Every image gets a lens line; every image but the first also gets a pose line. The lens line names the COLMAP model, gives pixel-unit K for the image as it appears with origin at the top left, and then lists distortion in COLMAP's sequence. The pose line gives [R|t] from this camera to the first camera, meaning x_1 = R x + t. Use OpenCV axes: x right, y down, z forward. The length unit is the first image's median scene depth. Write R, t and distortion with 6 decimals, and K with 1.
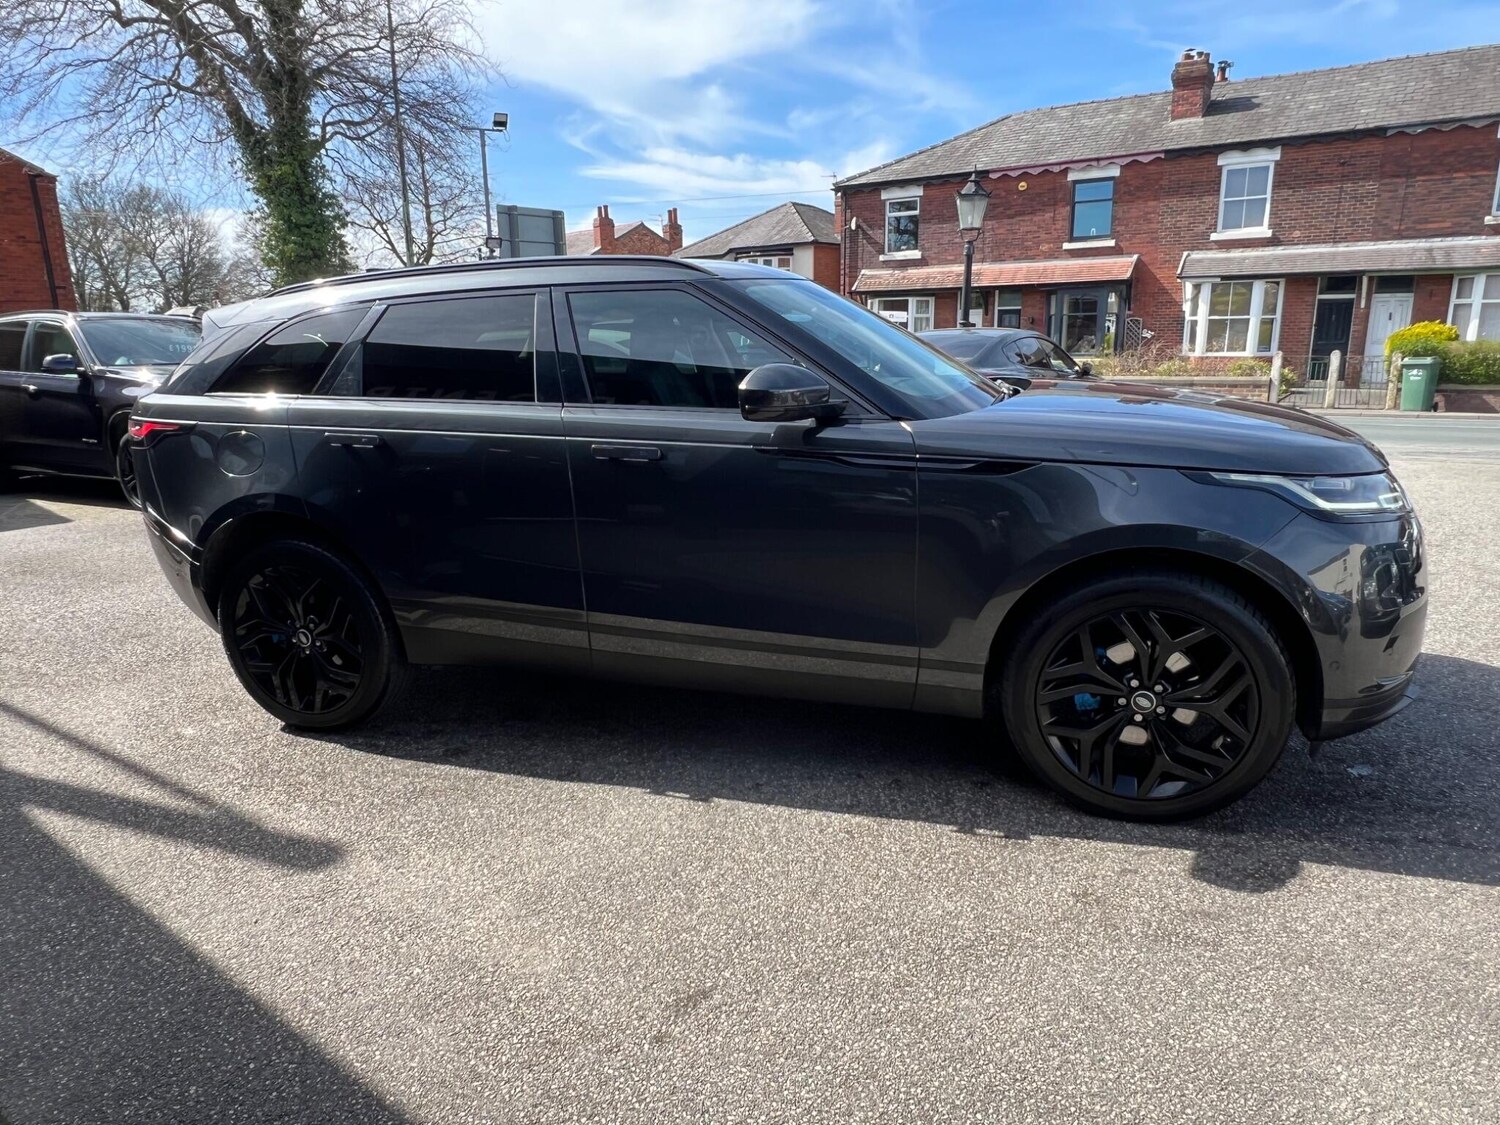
lens RADIAL K [[978.9, 0, 742.4], [0, 978.9, 578.4], [0, 0, 1]] dist [-0.002399, 0.000027]
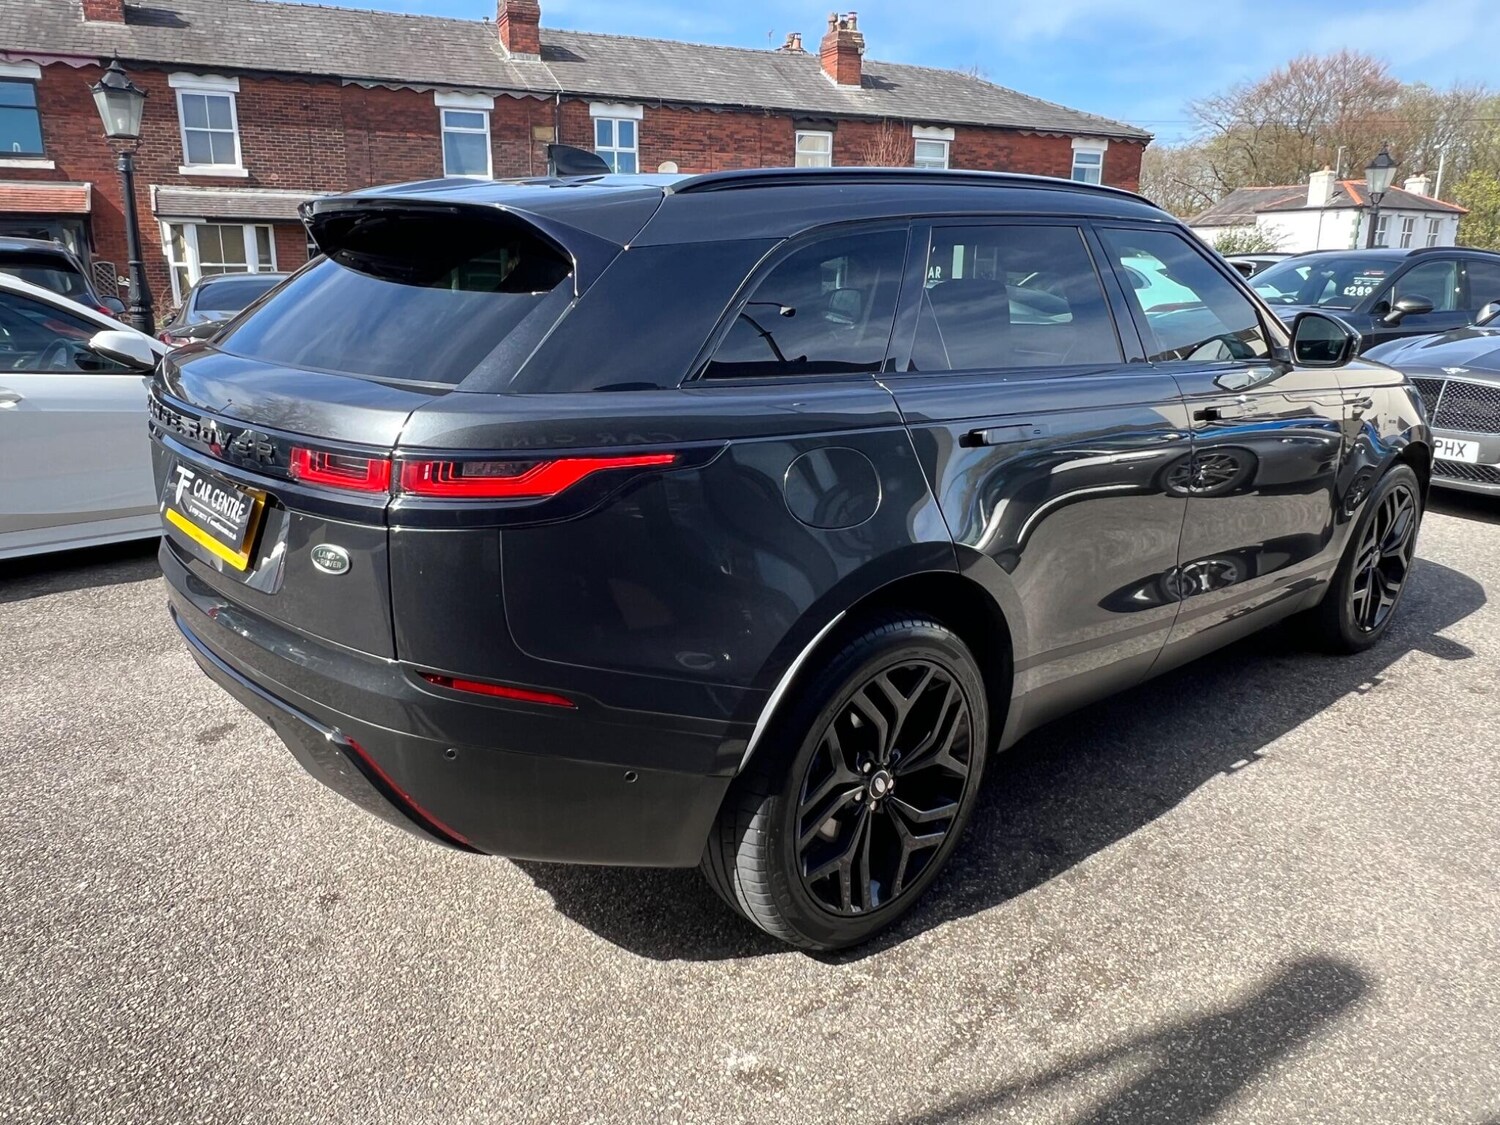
lens RADIAL K [[1106.6, 0, 737.8], [0, 1106.6, 565.9], [0, 0, 1]] dist [-0.005703, 0.002637]
pose [[0.513815, -0.196663, 0.835056, -0.168865], [0.192585, 0.974969, 0.111115, -0.026061], [-0.836006, 0.103727, 0.538828, 0.115160]]
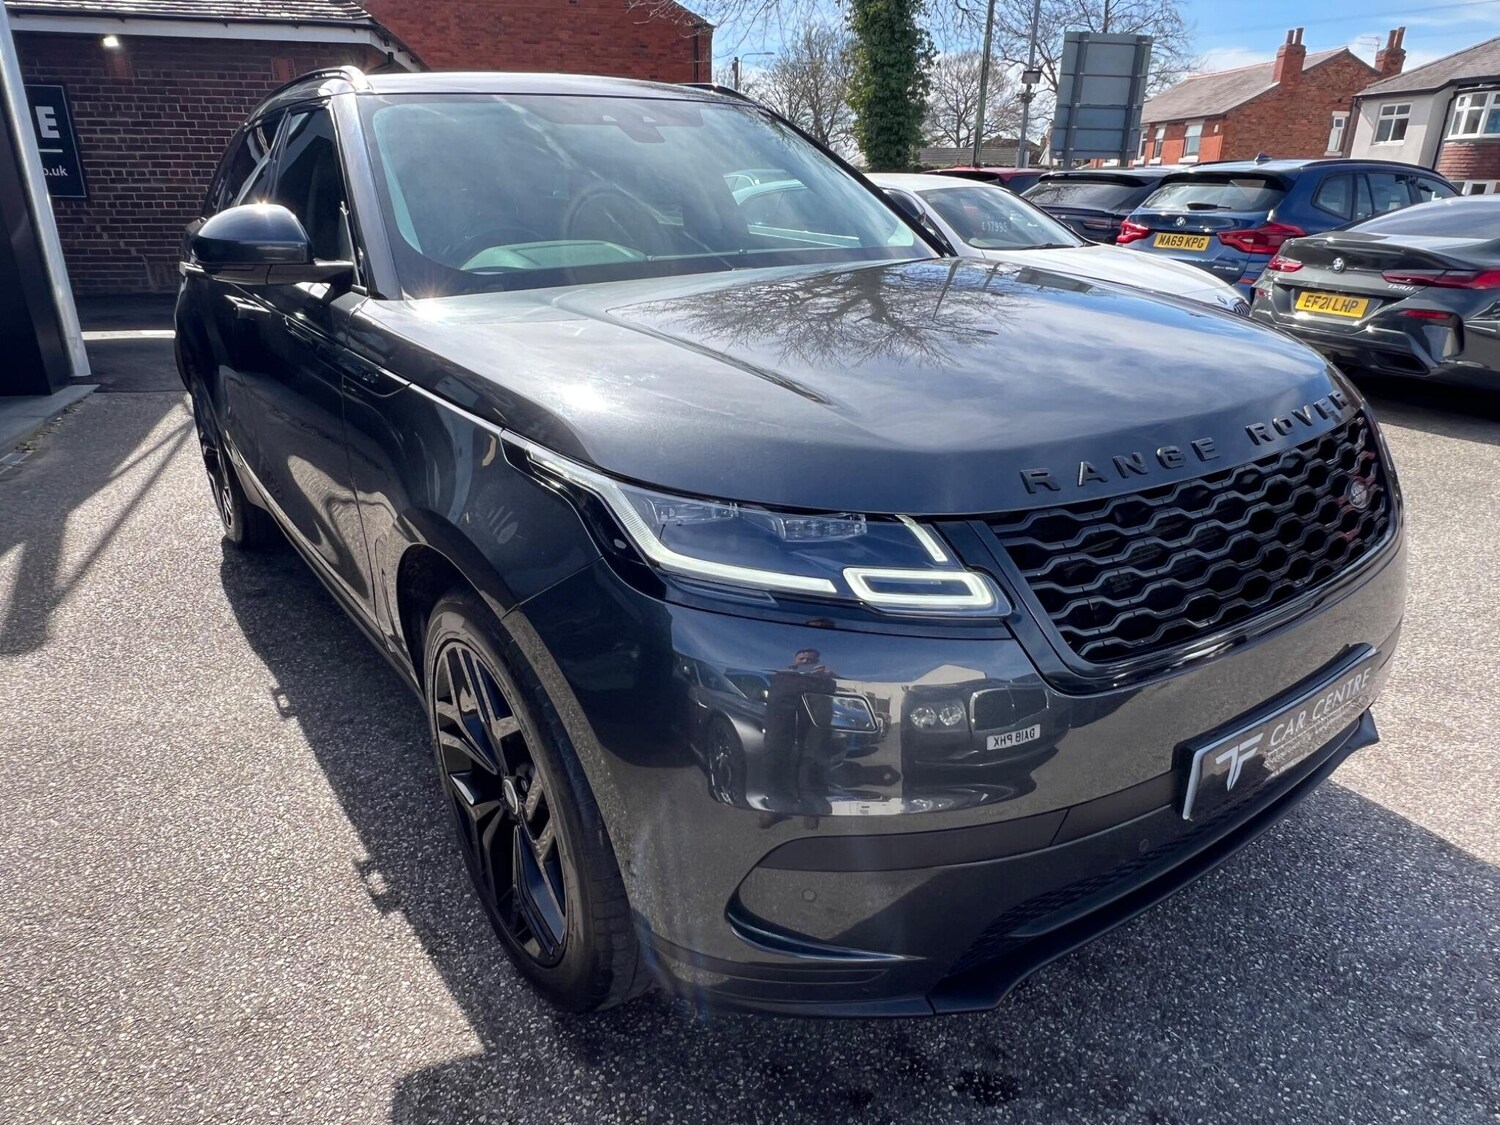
lens RADIAL K [[978.9, 0, 739.5], [0, 978.9, 575.1], [0, 0, 1]] dist [-0.002399, 0.000027]
pose [[0.794400, 0.252659, -0.552352, 0.104898], [-0.176496, 0.966160, 0.188105, -0.019175], [0.581187, -0.051943, 0.812111, 0.073956]]
